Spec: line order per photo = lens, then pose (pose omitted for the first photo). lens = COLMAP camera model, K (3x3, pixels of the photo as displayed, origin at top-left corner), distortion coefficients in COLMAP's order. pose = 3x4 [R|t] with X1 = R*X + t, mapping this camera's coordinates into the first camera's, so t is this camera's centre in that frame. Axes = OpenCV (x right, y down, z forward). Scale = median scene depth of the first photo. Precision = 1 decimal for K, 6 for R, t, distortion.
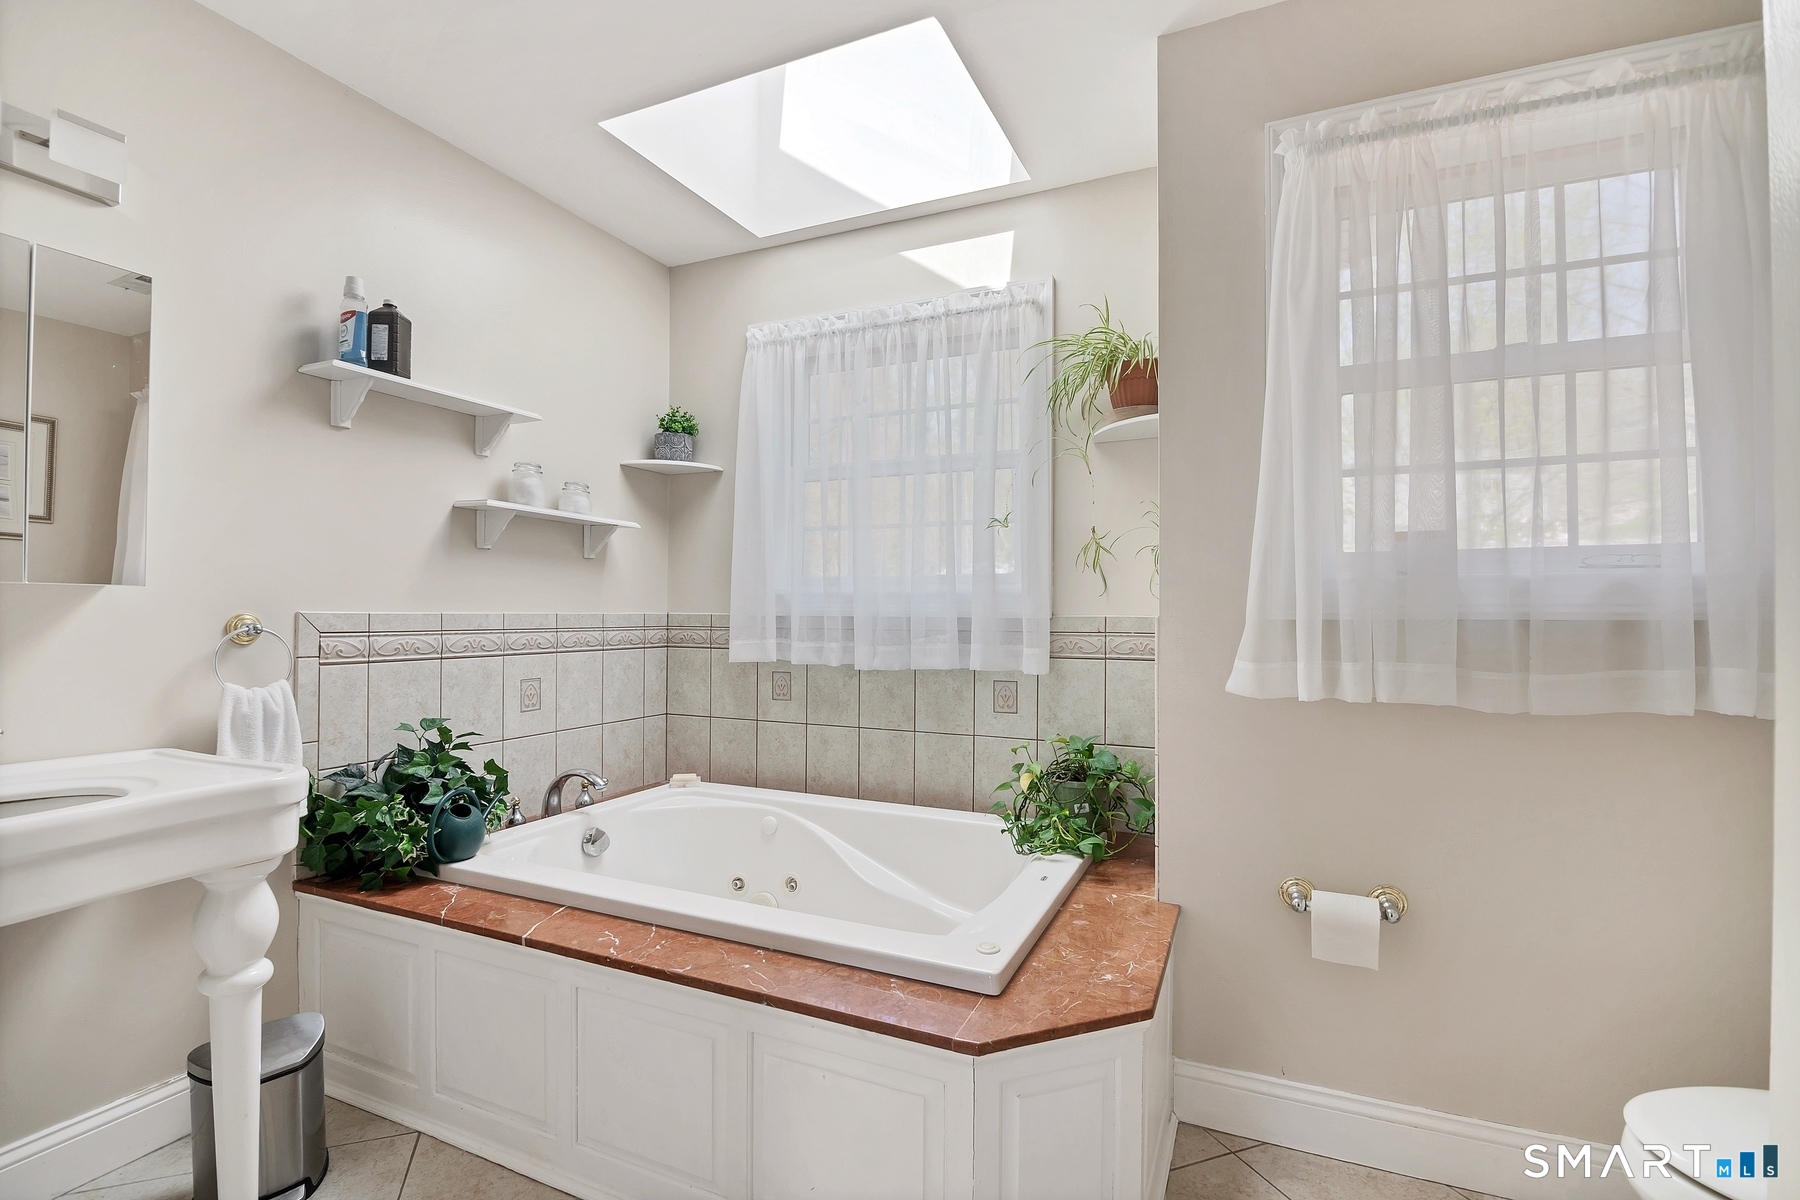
lens RADIAL K [[834.8, 0, 890.0], [0, 834.8, 623.6], [0, 0, 1]] dist [-0.001188, -0.008570]
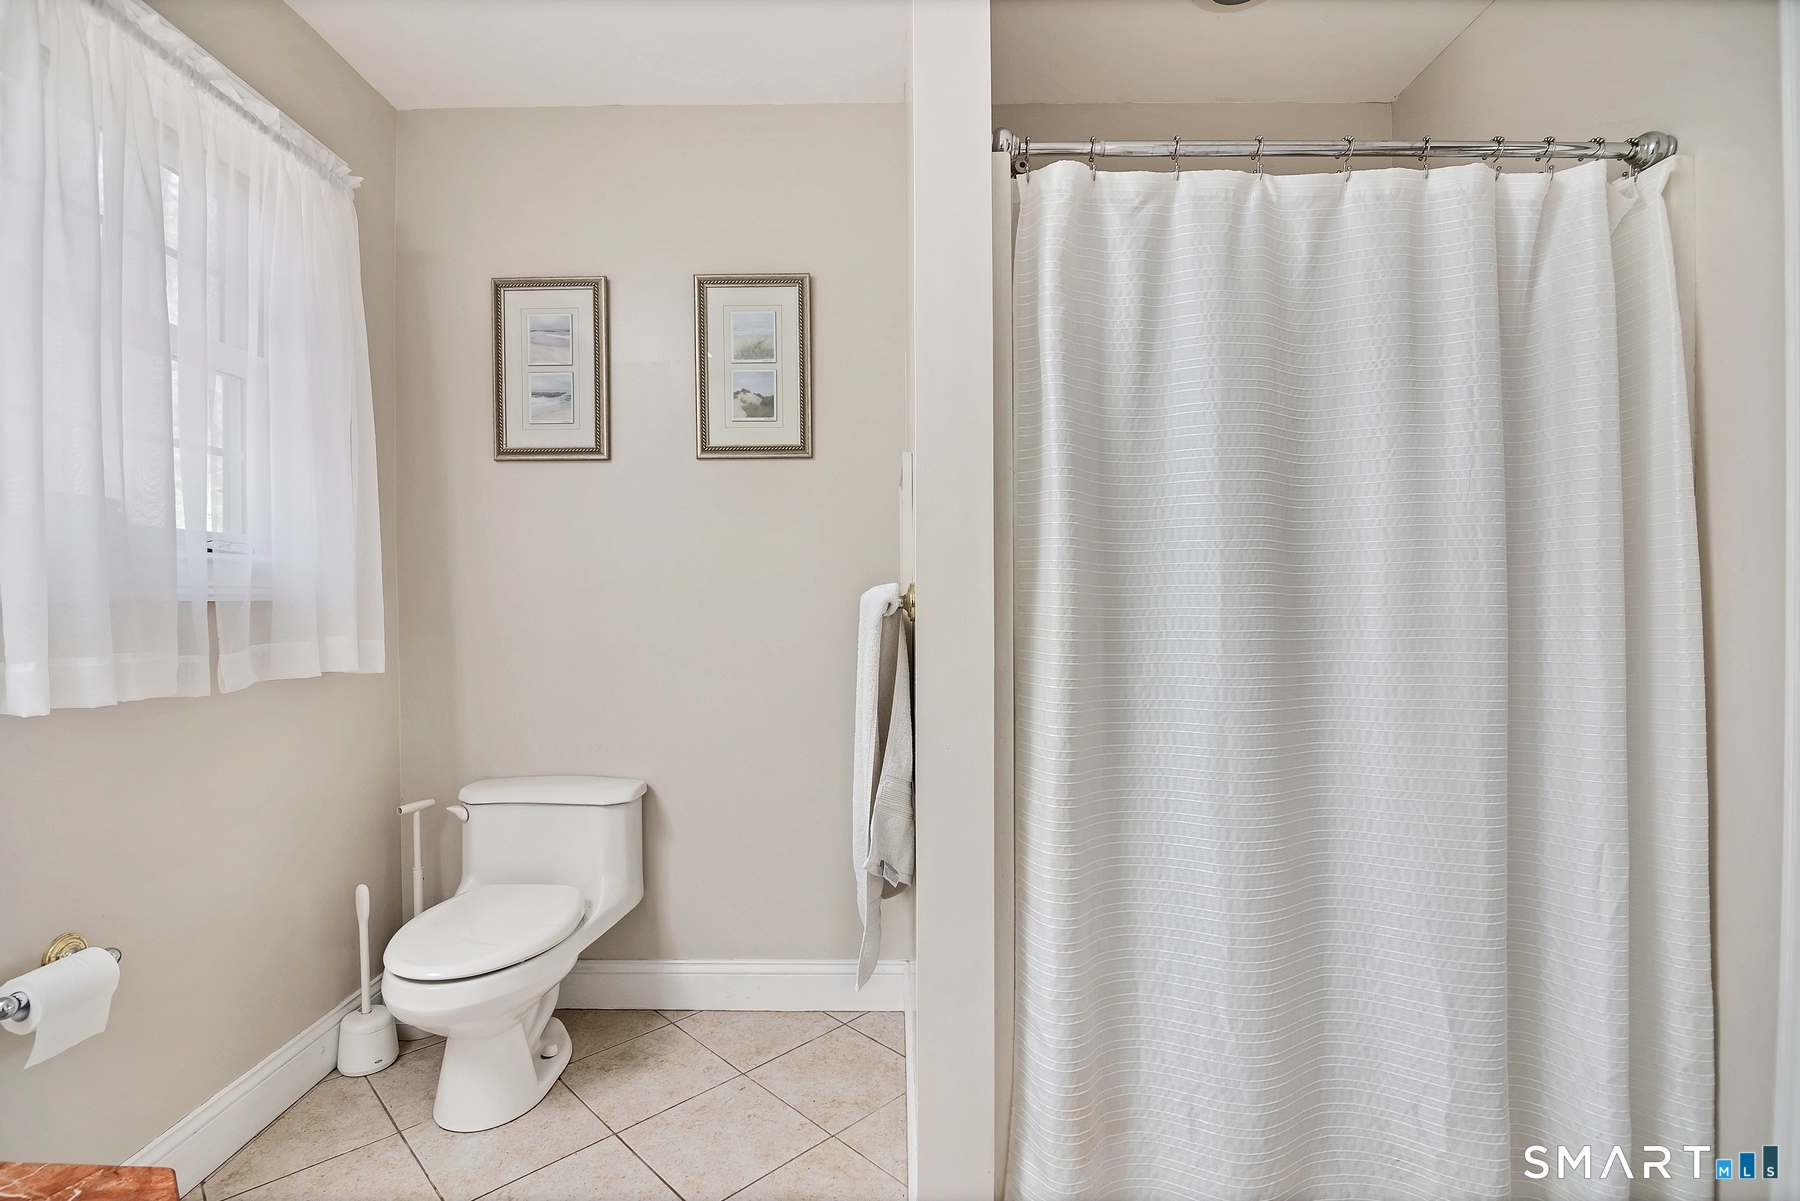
lens RADIAL K [[834.8, 0, 890.0], [0, 834.8, 624.1], [0, 0, 1]] dist [-0.001188, -0.008570]
pose [[-0.409139, -0.025314, 0.912121, -0.501482], [0.005527, 0.999528, 0.030219, -0.003432], [-0.912456, 0.017405, -0.408806, 0.676121]]
